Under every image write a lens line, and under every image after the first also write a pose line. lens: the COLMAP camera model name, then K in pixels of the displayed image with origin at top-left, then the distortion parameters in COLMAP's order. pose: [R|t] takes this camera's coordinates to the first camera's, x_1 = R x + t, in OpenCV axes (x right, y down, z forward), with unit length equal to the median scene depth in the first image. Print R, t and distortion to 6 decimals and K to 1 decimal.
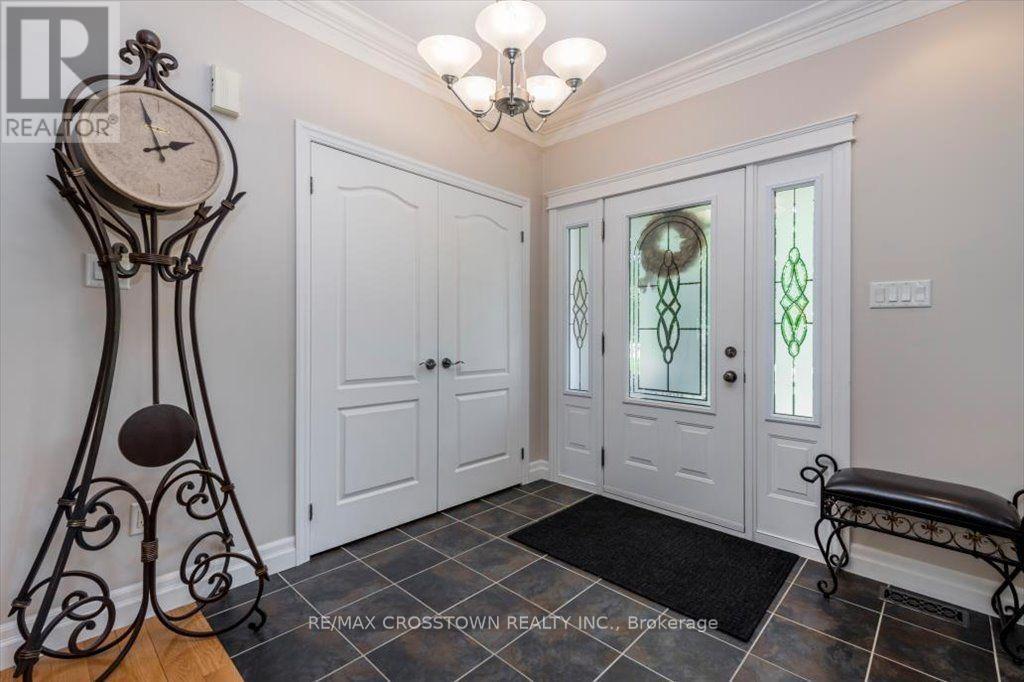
lens RADIAL K [[469.6, 0, 508.5], [0, 469.6, 332.6], [0, 0, 1]] dist [0.011274, -0.001930]
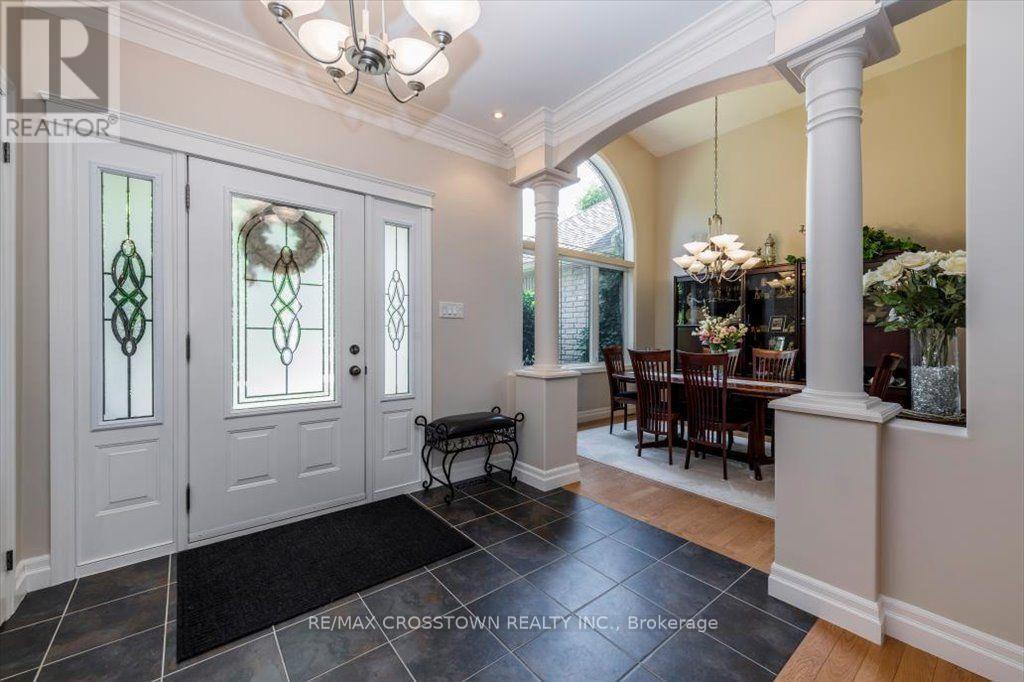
lens RADIAL K [[418.8, 0, 519.0], [0, 418.8, 328.7], [0, 0, 1]] dist [-0.003829, -0.000070]
pose [[0.077328, 0.004477, 0.996996, -0.471520], [-0.004696, 0.999980, -0.004126, -0.006584], [-0.996995, -0.004362, 0.077348, 0.465489]]
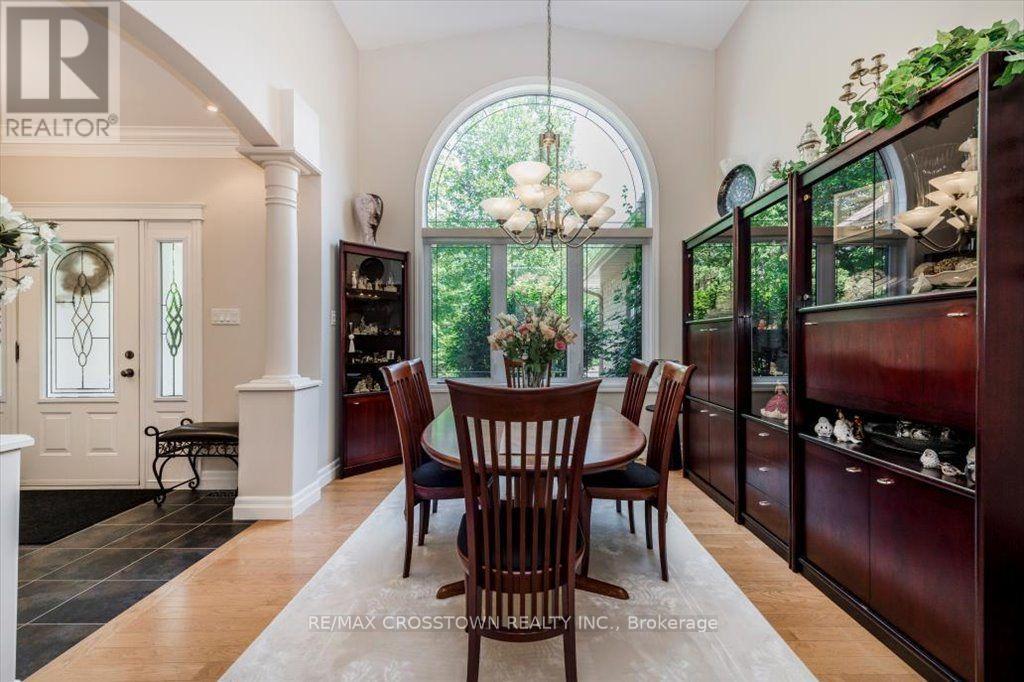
lens RADIAL K [[355.7, 0, 512.1], [0, 355.7, 336.3], [0, 0, 1]] dist [0.007415, 0.000160]
pose [[0.702164, -0.005919, 0.711990, 0.459922], [0.012834, 0.999908, -0.004345, 0.006685], [-0.711899, 0.012188, 0.702176, -0.462240]]
